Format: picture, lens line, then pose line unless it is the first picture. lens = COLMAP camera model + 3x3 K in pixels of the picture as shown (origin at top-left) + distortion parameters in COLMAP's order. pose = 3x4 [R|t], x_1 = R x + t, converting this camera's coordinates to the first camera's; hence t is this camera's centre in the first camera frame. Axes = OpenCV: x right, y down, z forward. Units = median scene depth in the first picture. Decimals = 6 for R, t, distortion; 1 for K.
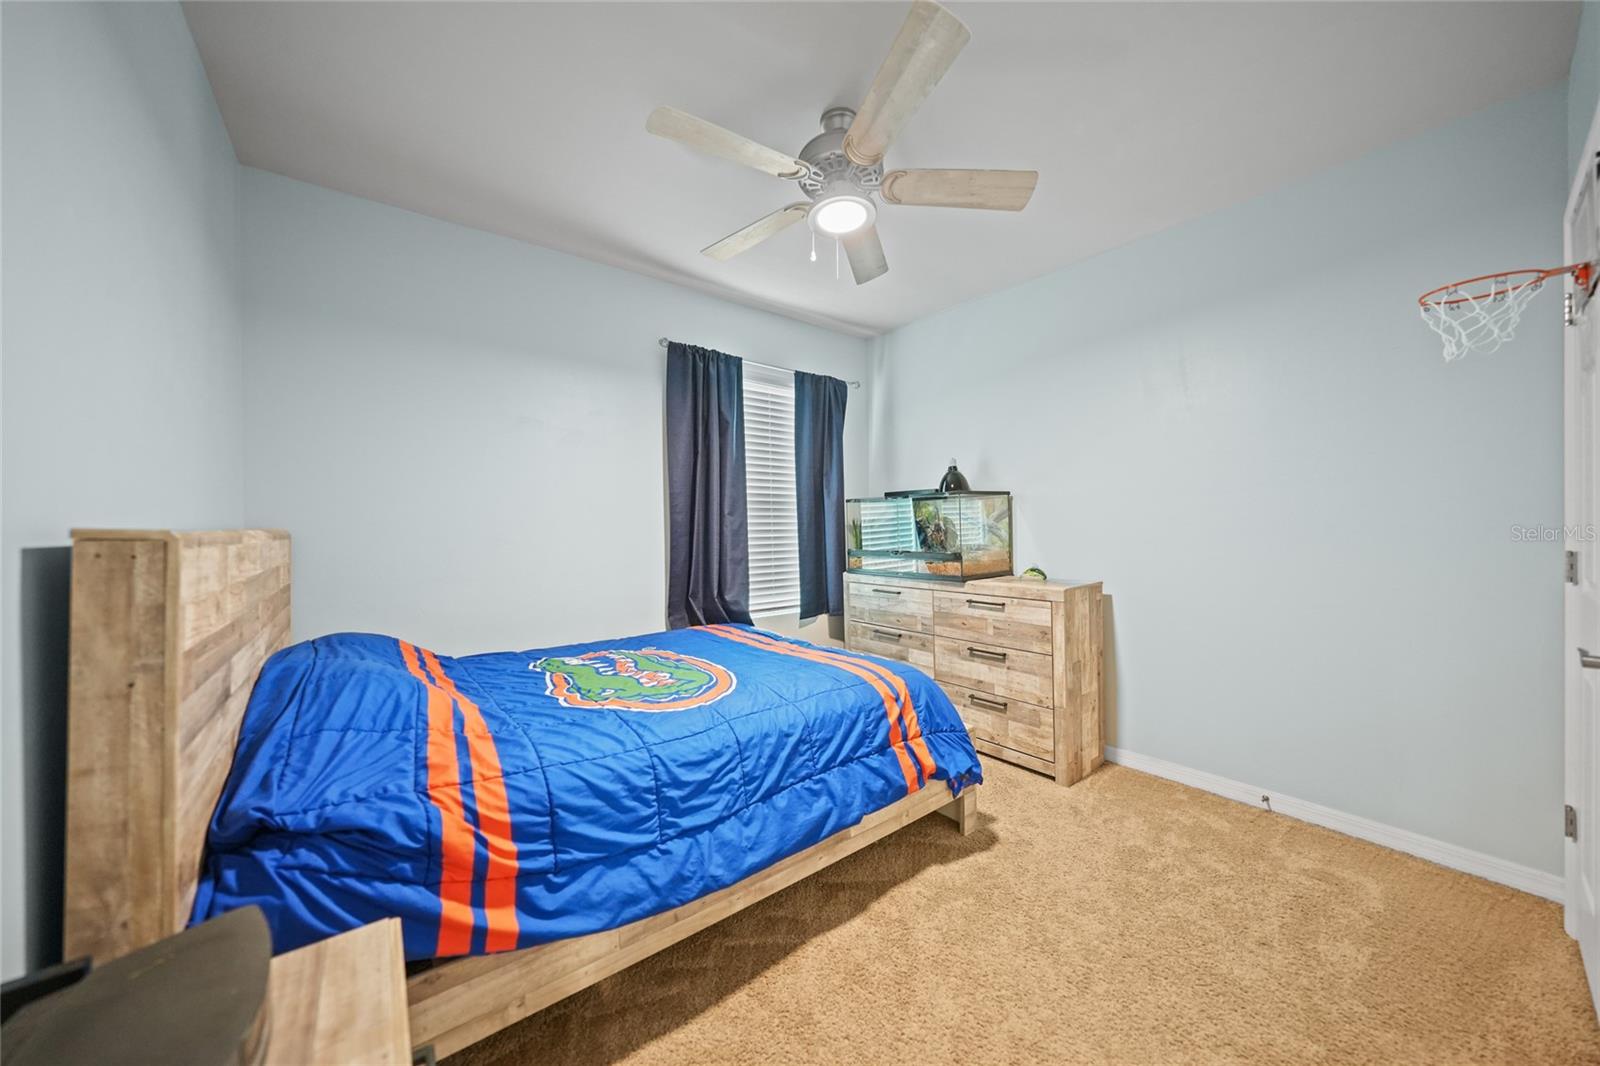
lens RADIAL K [[552.3, 0, 801.6], [0, 552.3, 529.1], [0, 0, 1]] dist [-0.018908, 0.000192]
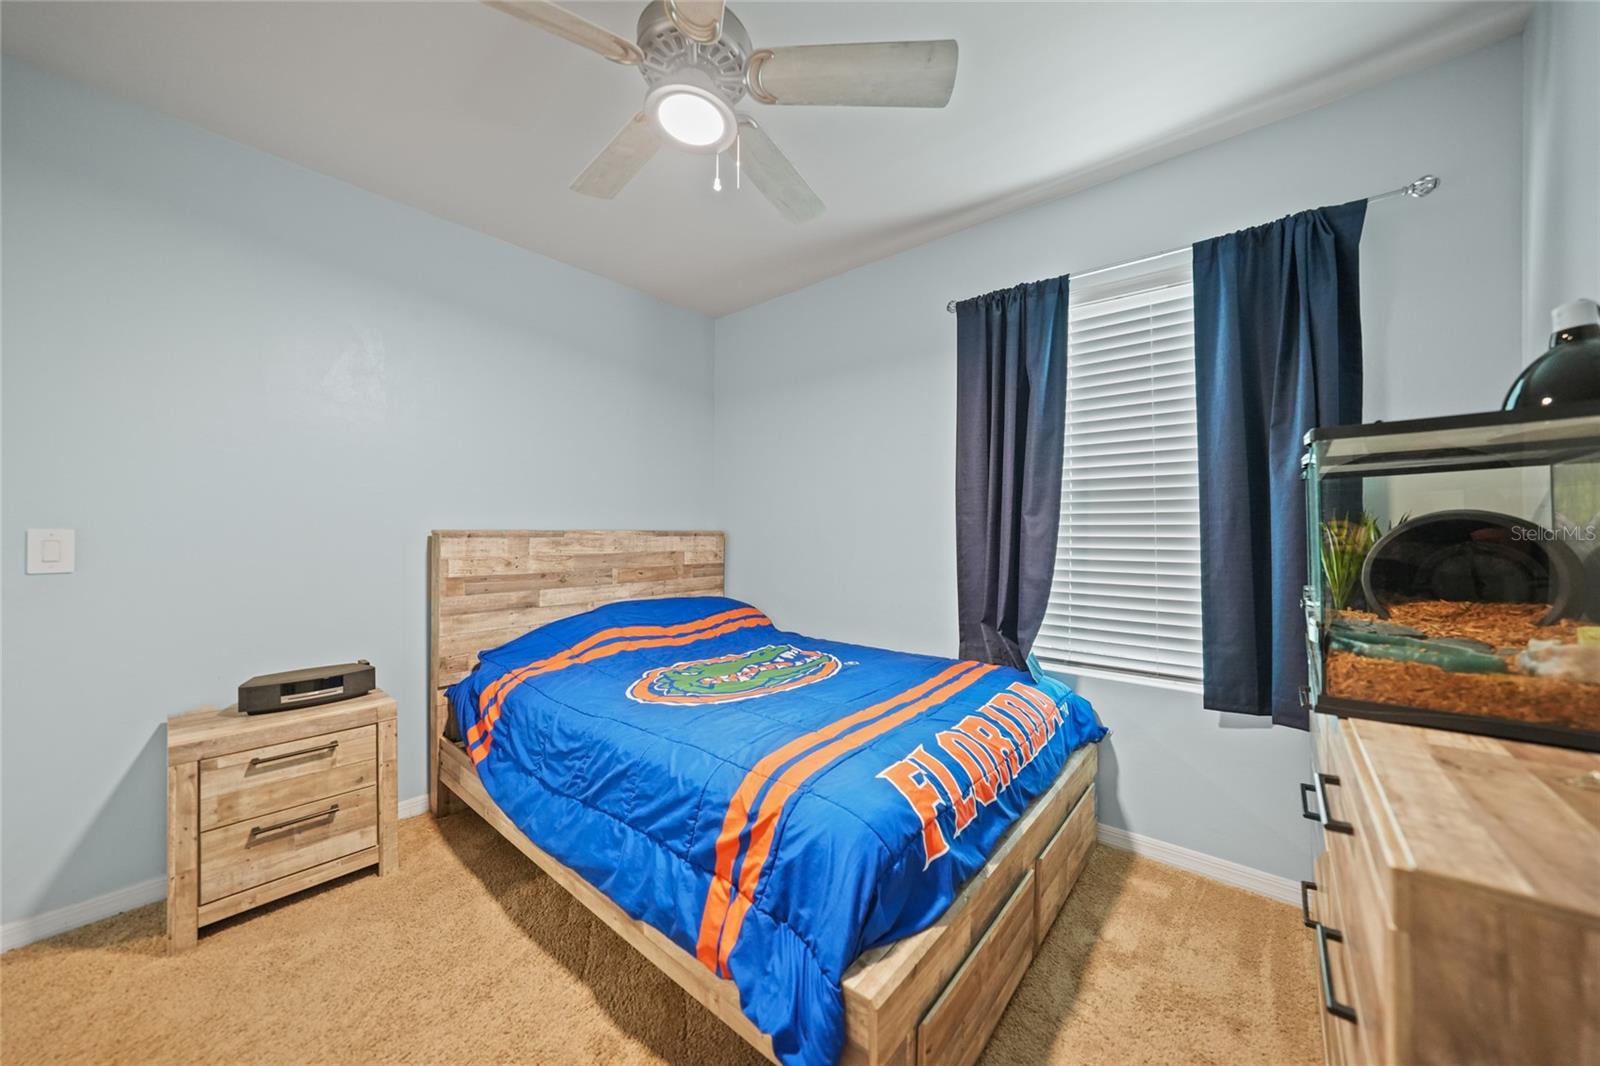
lens RADIAL K [[552.3, 0, 801.6], [0, 552.3, 529.1], [0, 0, 1]] dist [-0.018908, 0.000192]
pose [[0.207348, 0.011677, -0.978198, 0.491545], [-0.006794, 0.999922, 0.010496, -0.012701], [0.978244, 0.004470, 0.207411, 0.584266]]
